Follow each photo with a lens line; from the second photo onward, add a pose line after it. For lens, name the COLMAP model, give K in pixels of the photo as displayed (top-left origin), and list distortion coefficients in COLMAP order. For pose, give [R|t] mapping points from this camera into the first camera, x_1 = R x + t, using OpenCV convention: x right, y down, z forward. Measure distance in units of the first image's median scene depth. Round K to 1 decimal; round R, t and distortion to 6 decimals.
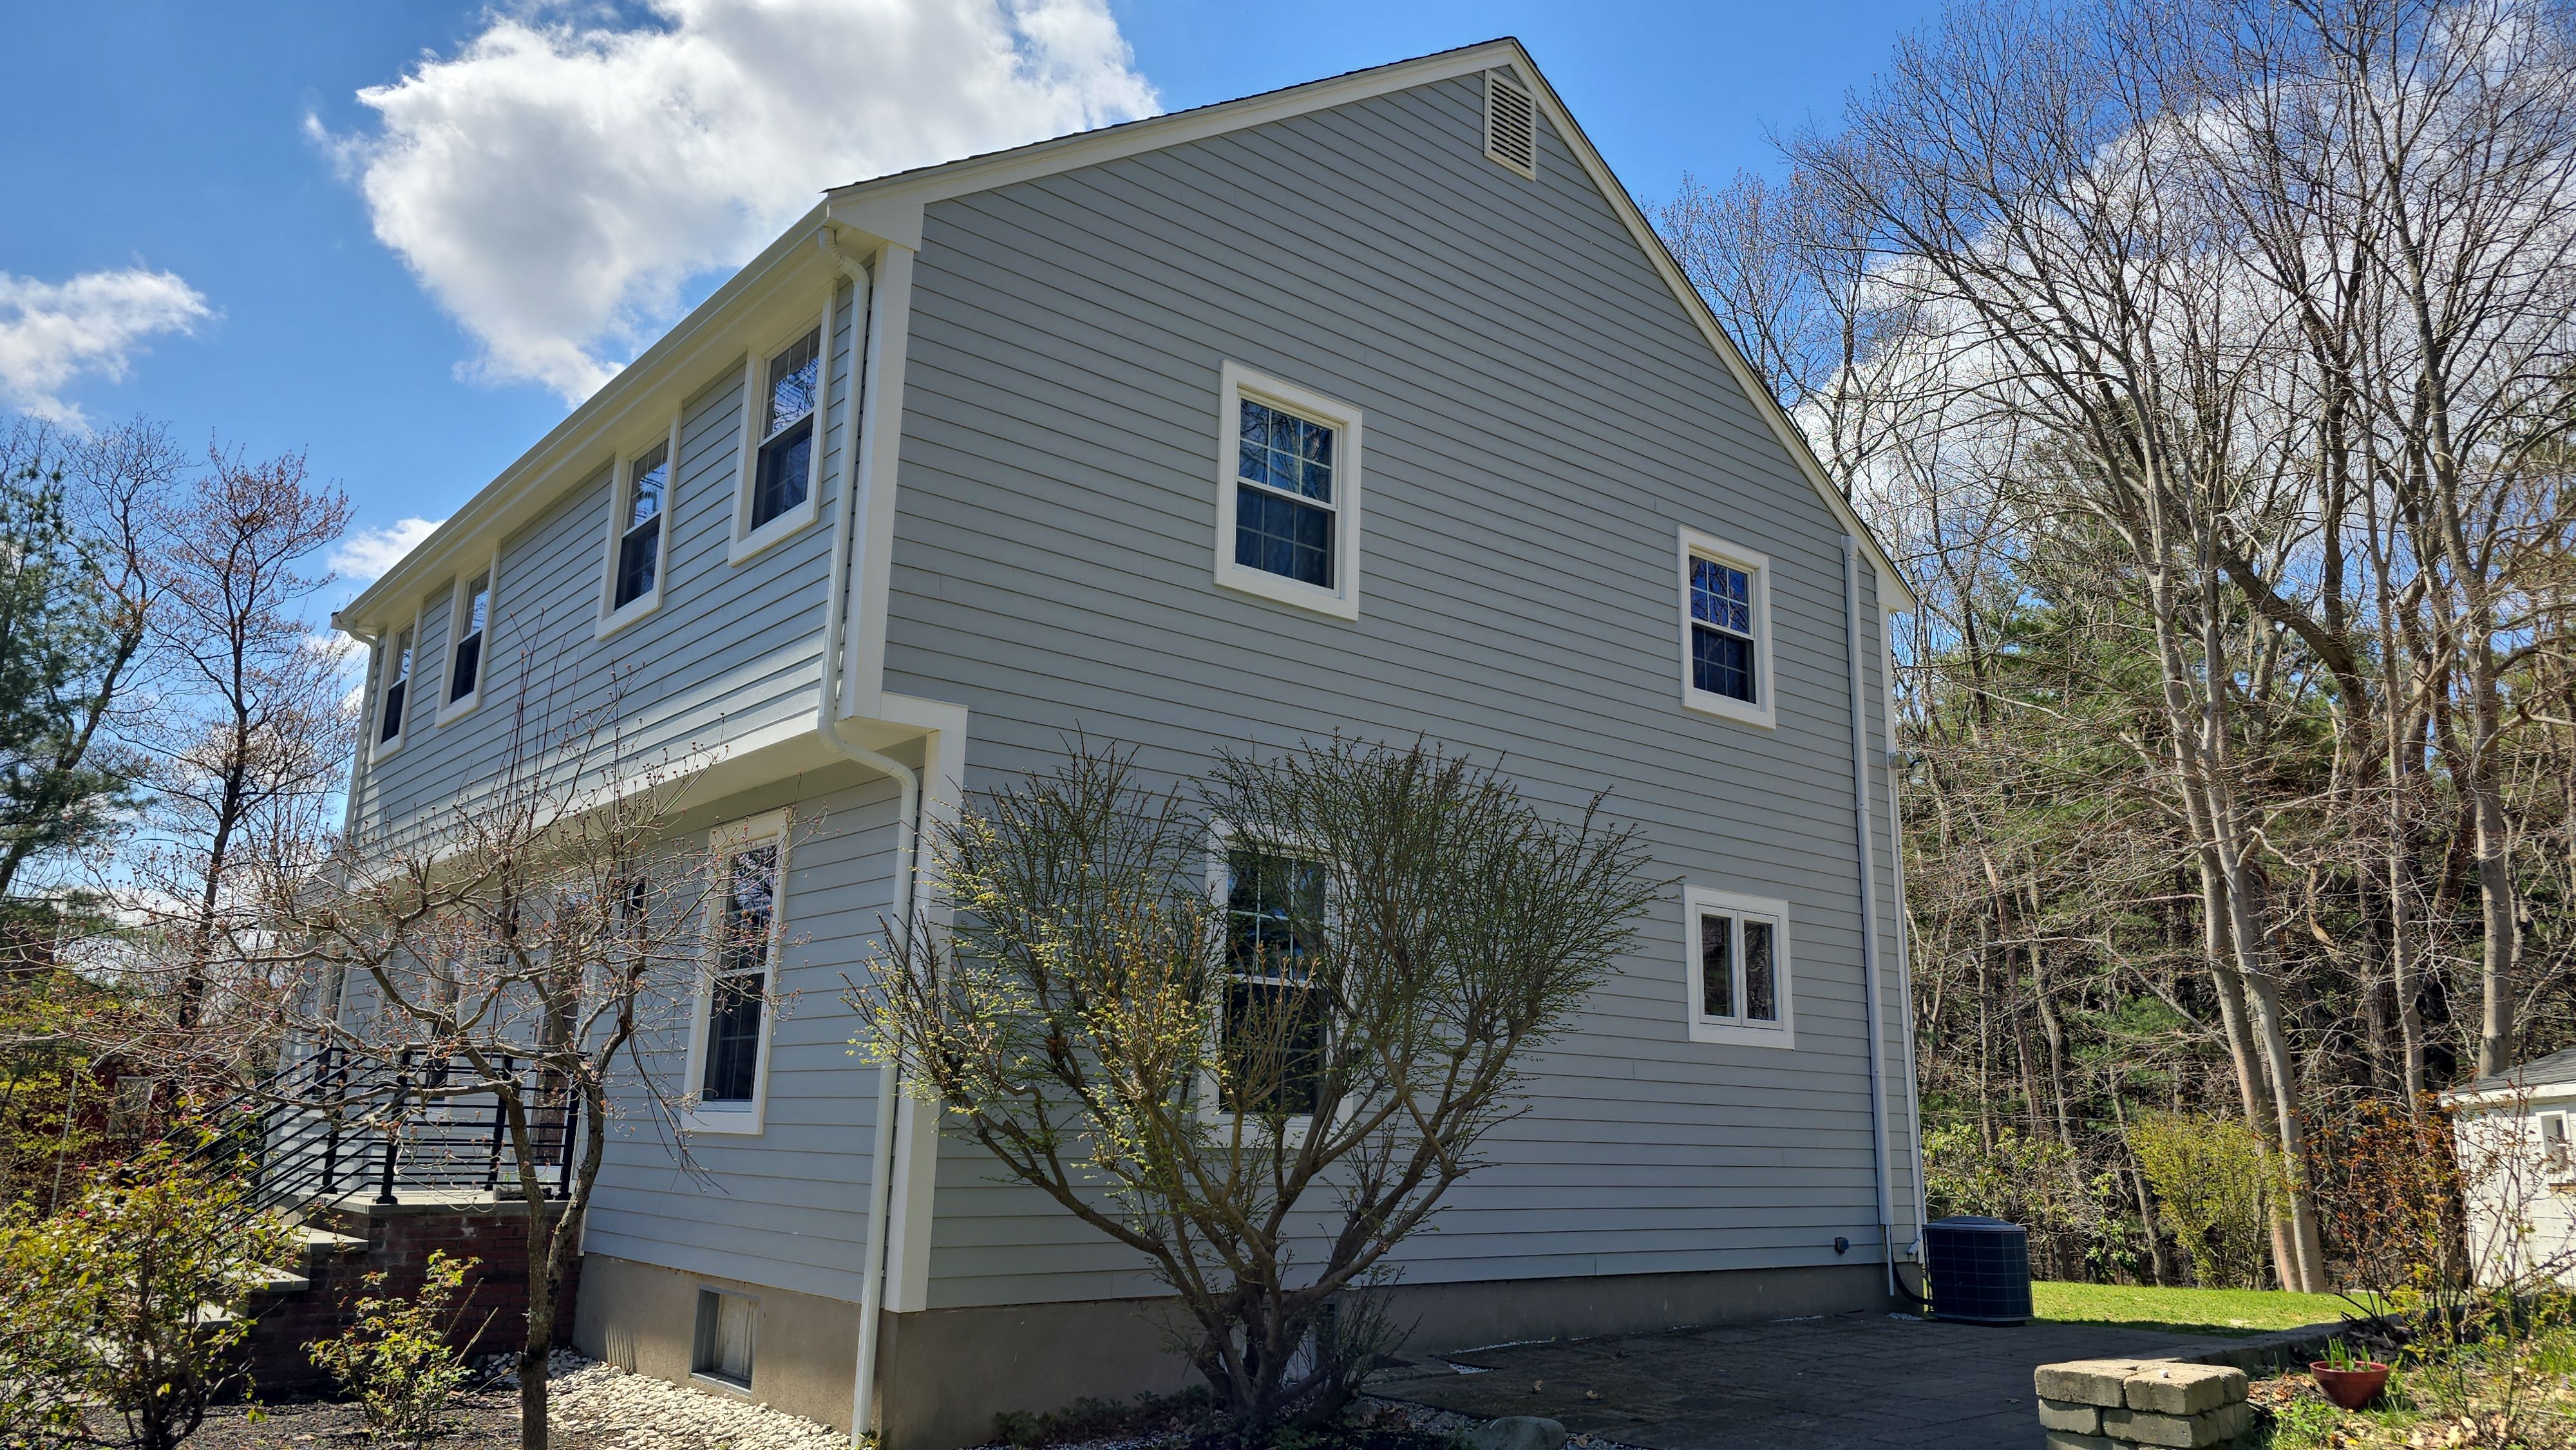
lens RADIAL K [[1747.3, 0, 1215.7], [0, 1747.3, 717.6], [0, 0, 1]] dist [0.073563, -0.071274]
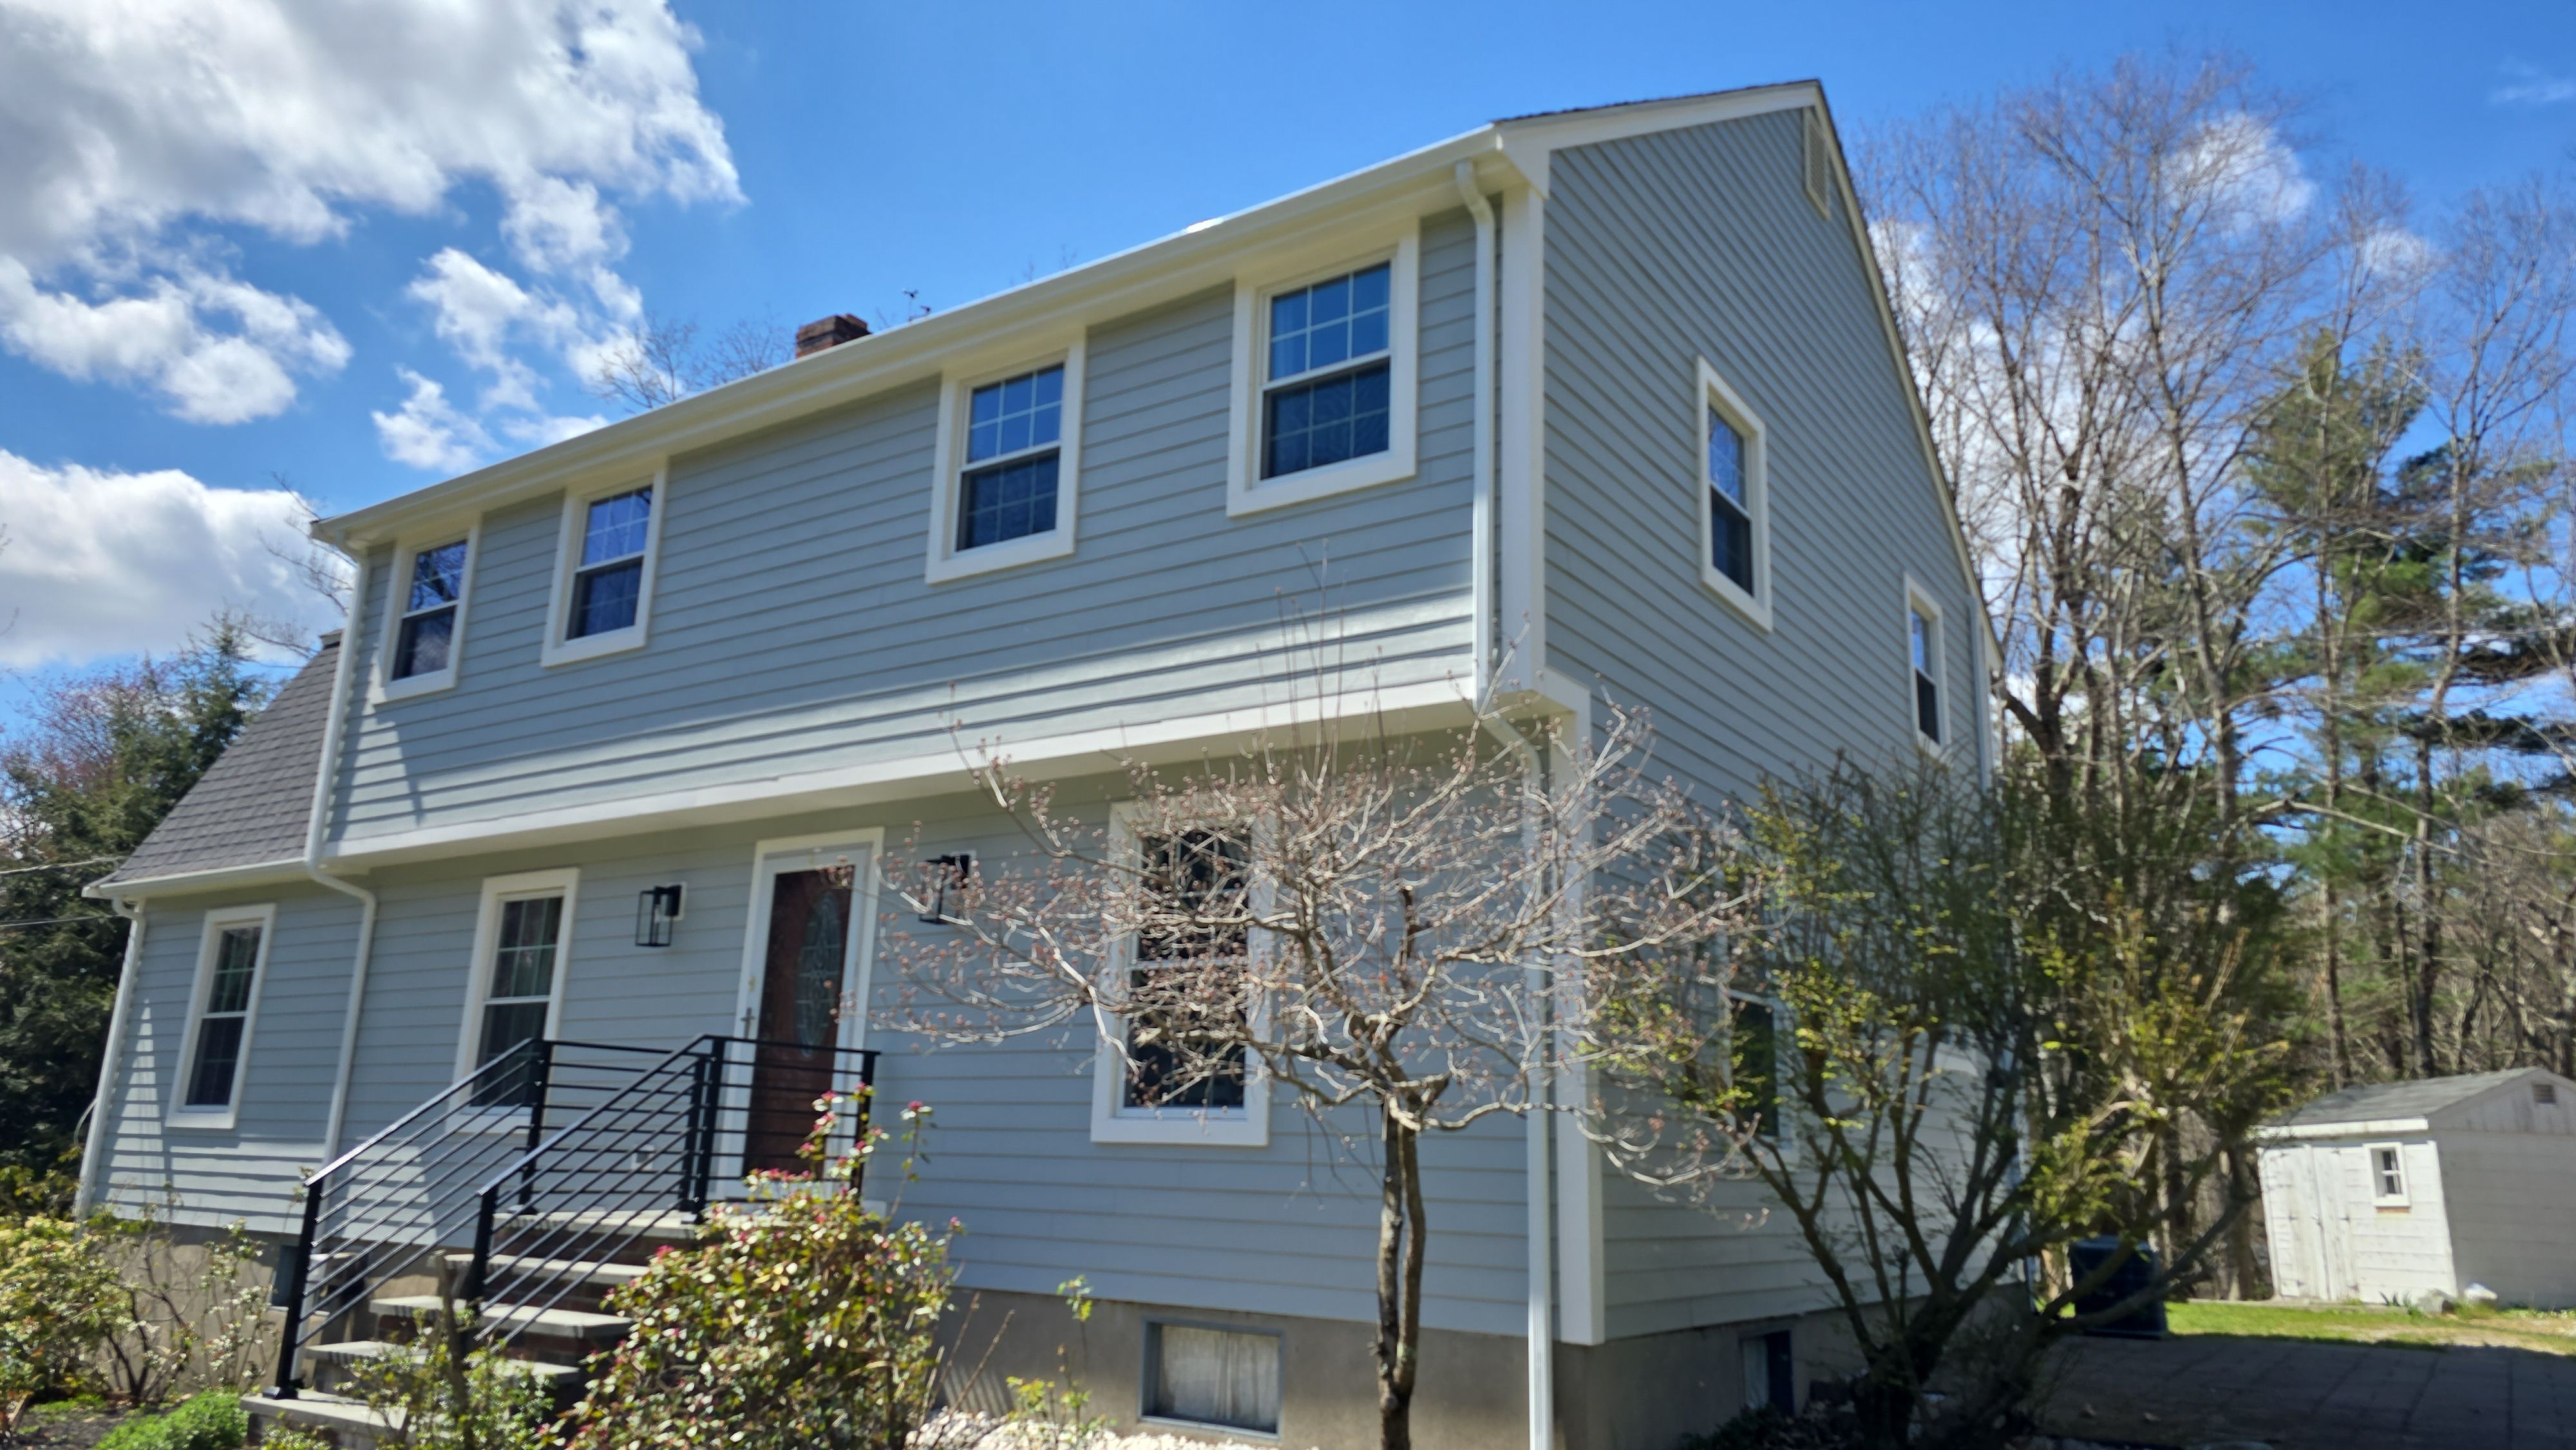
lens RADIAL K [[1747.3, 0, 1215.7], [0, 1747.3, 717.6], [0, 0, 1]] dist [0.073563, -0.071274]
pose [[0.960460, 0.075775, 0.267907, -0.478342], [-0.071531, 0.997110, -0.025579, 0.038490], [-0.269071, 0.005404, 0.963105, 0.129182]]
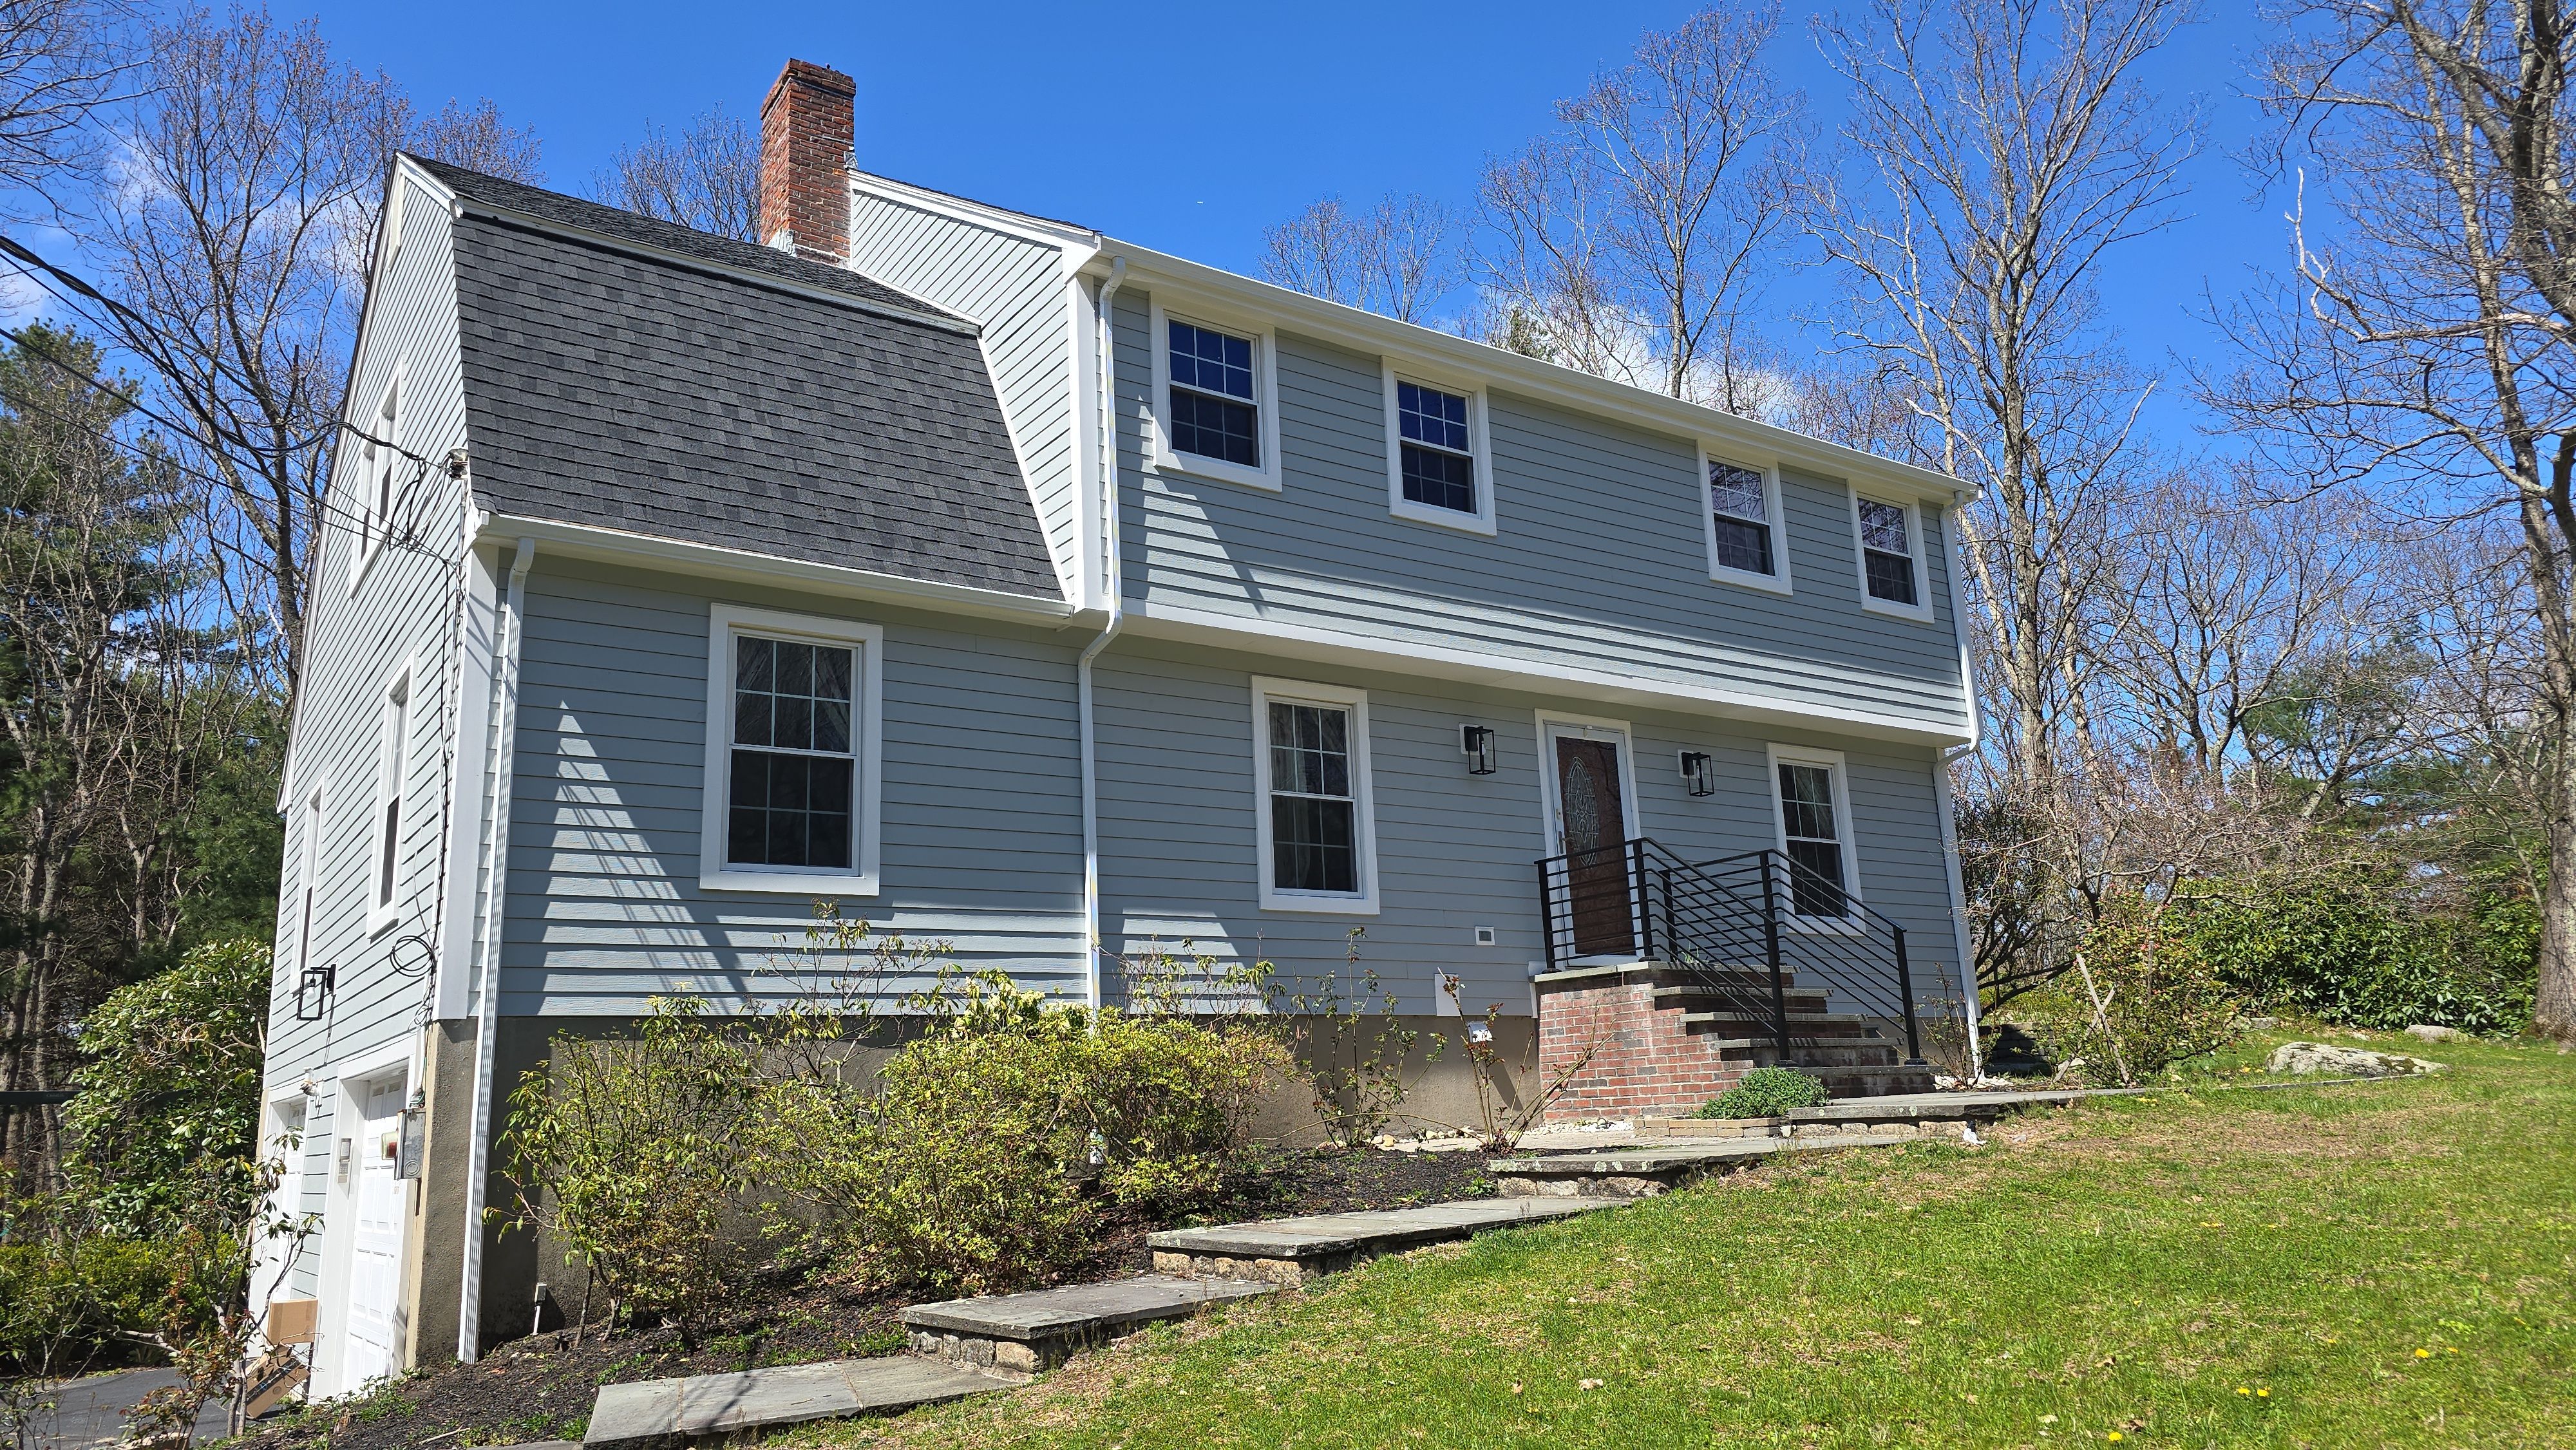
lens RADIAL K [[1700.5, 0, 1255.0], [0, 1700.5, 706.3], [0, 0, 1]] dist [0.076261, -0.062004]
pose [[0.076640, 0.215998, 0.973381, -1.833099], [-0.179014, 0.963370, -0.199682, 0.425161], [-0.980857, -0.158945, 0.112499, 1.310539]]
